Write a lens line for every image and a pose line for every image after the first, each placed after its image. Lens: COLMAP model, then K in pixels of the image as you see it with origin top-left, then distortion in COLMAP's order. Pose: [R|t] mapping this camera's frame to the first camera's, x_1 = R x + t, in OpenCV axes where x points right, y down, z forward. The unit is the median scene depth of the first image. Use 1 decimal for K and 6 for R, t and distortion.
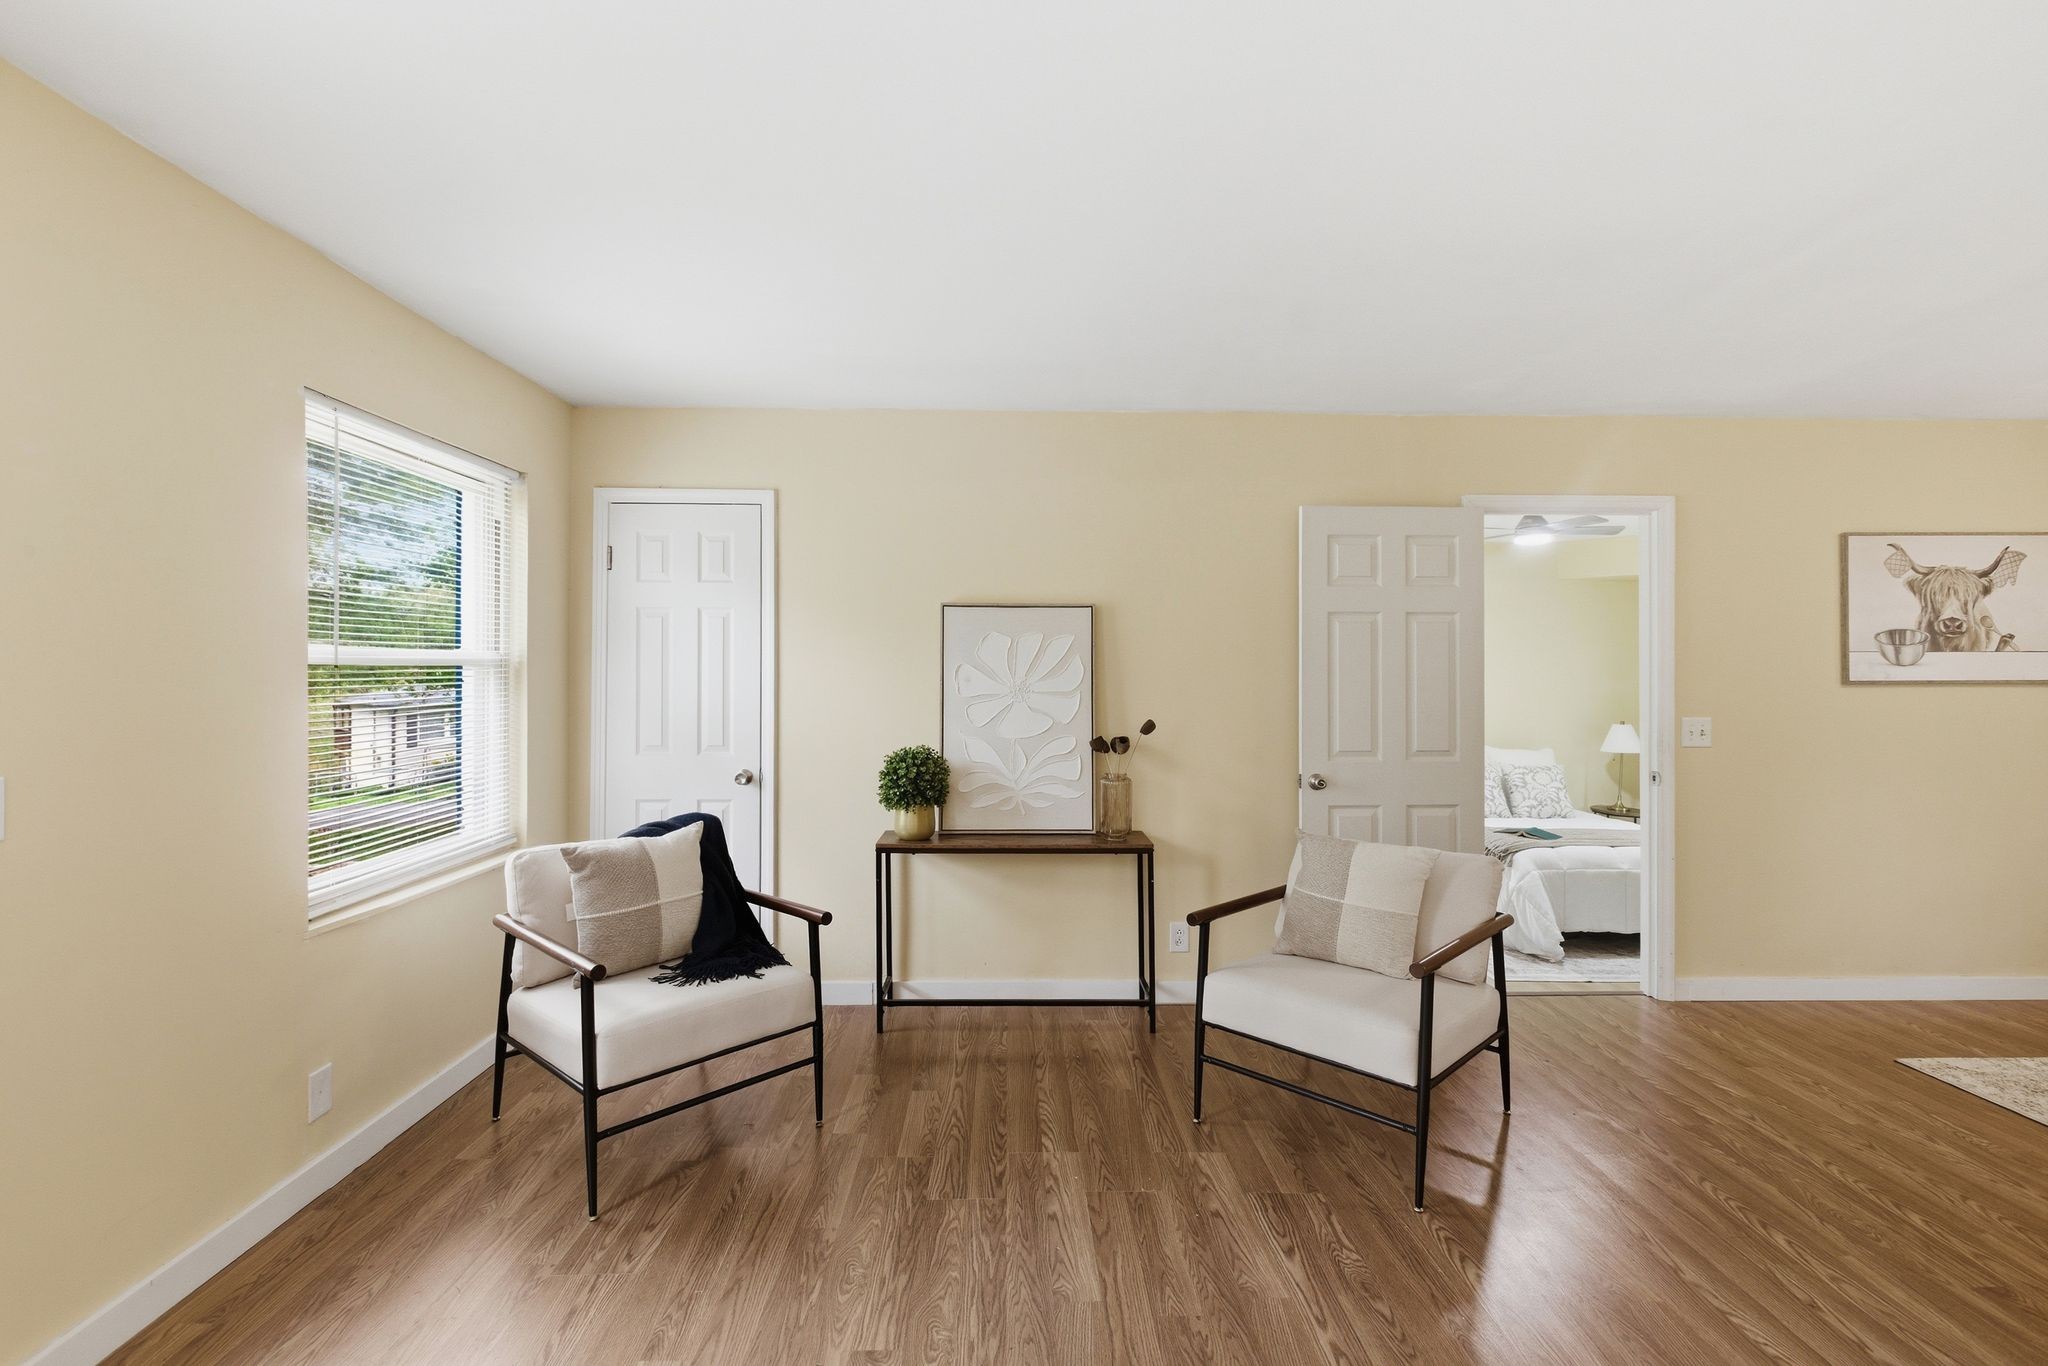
lens RADIAL K [[921.1, 0, 1021.2], [0, 921.1, 670.7], [0, 0, 1]] dist [-0.001075, -0.000139]
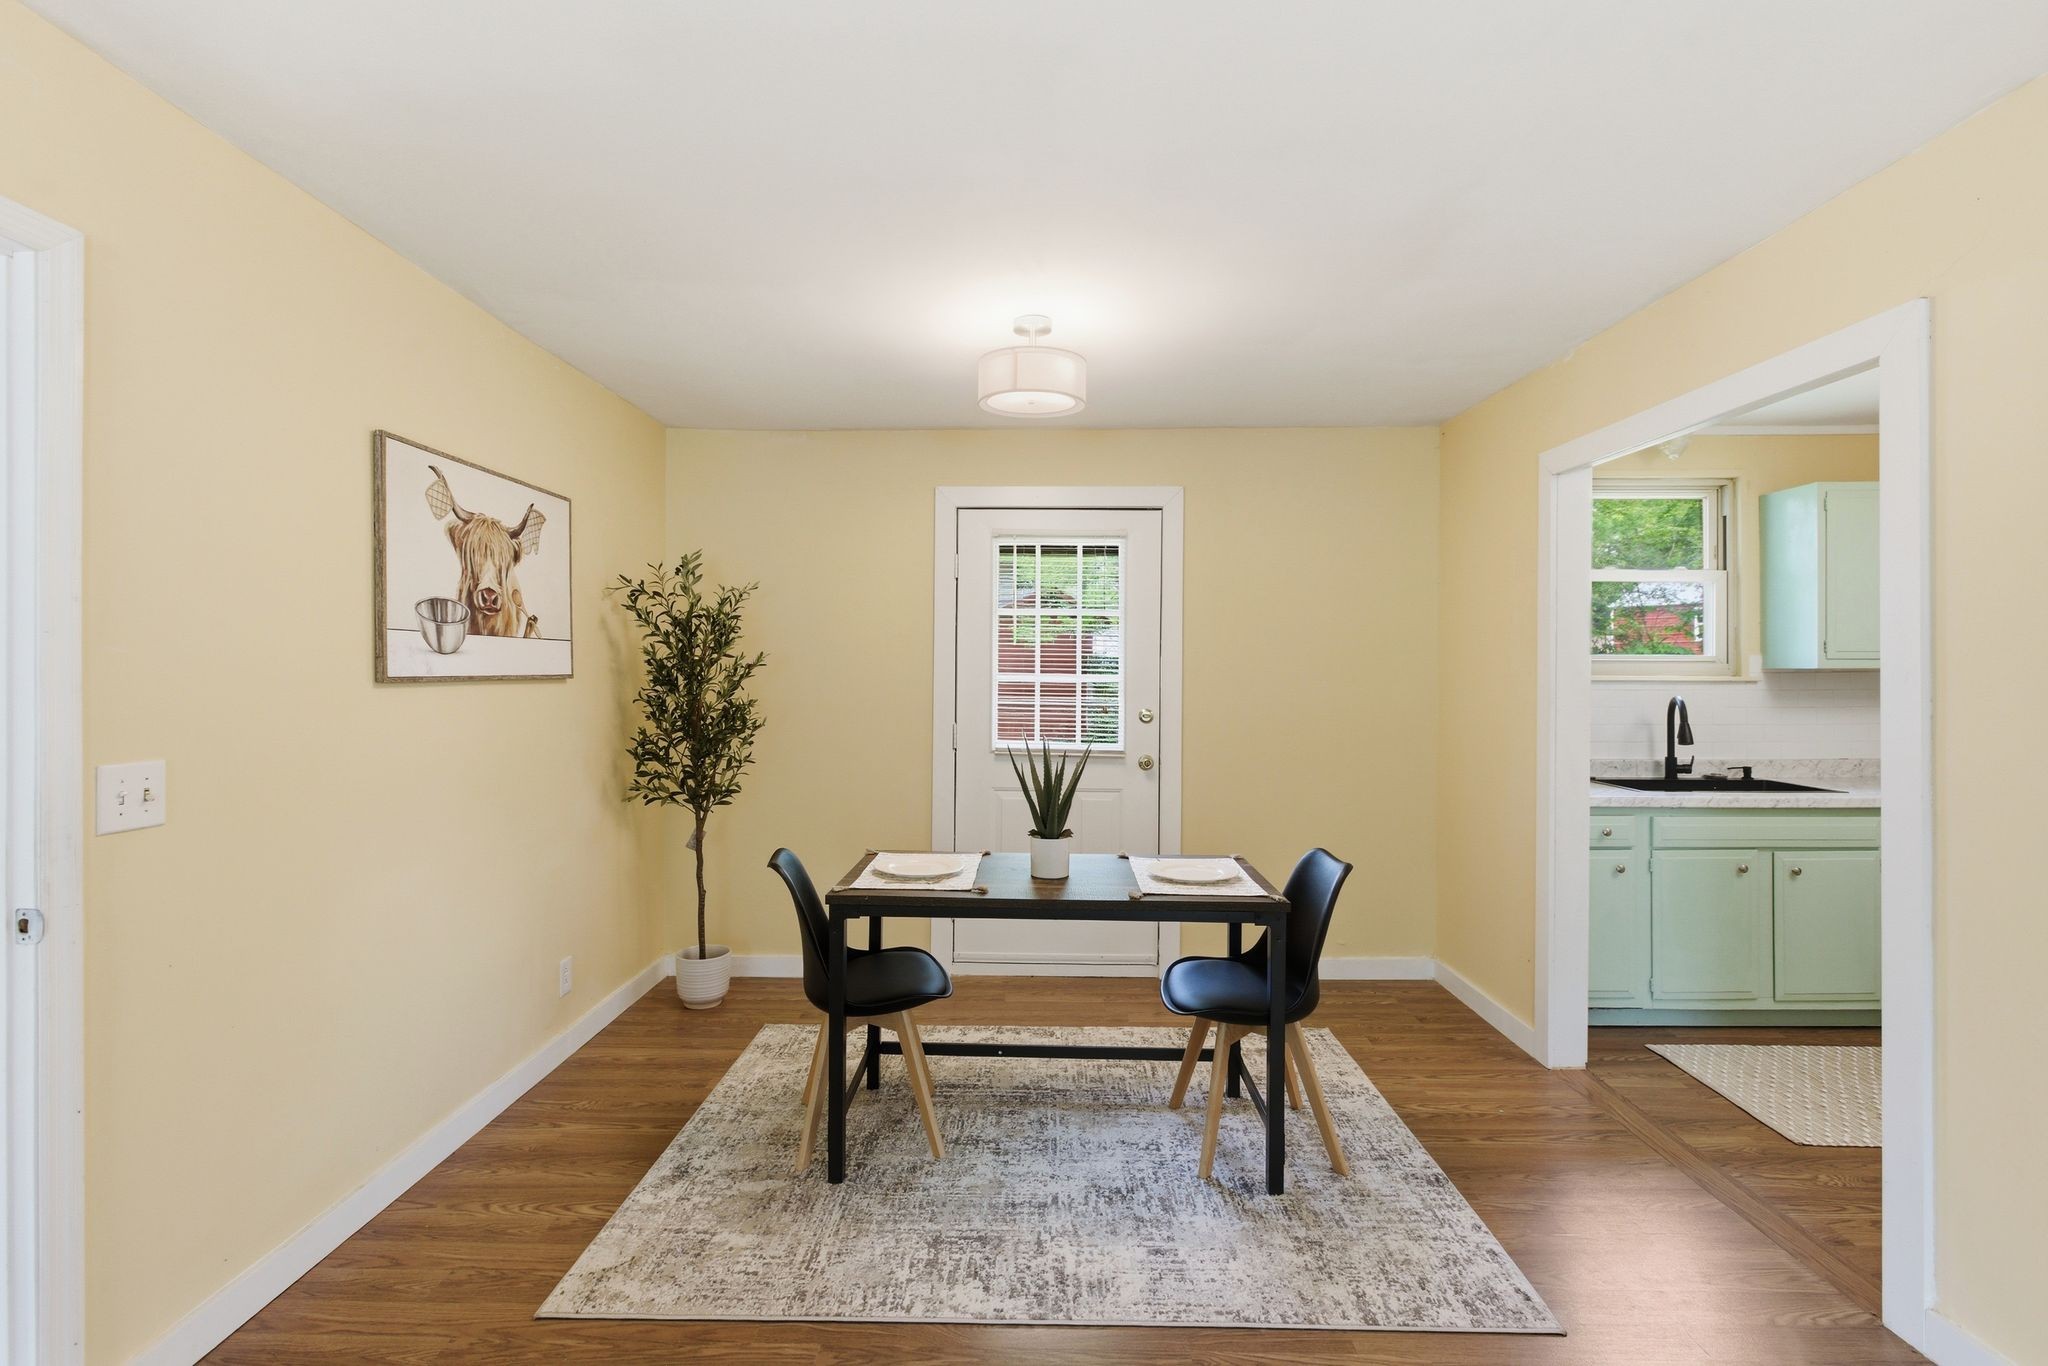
lens RADIAL K [[921.1, 0, 1021.2], [0, 921.1, 670.7], [0, 0, 1]] dist [-0.001075, -0.000139]
pose [[0.035339, 0.001492, 0.999374, 0.308754], [-0.004200, 0.999990, -0.001344, 0.005980], [-0.999367, -0.004150, 0.035345, 0.559376]]
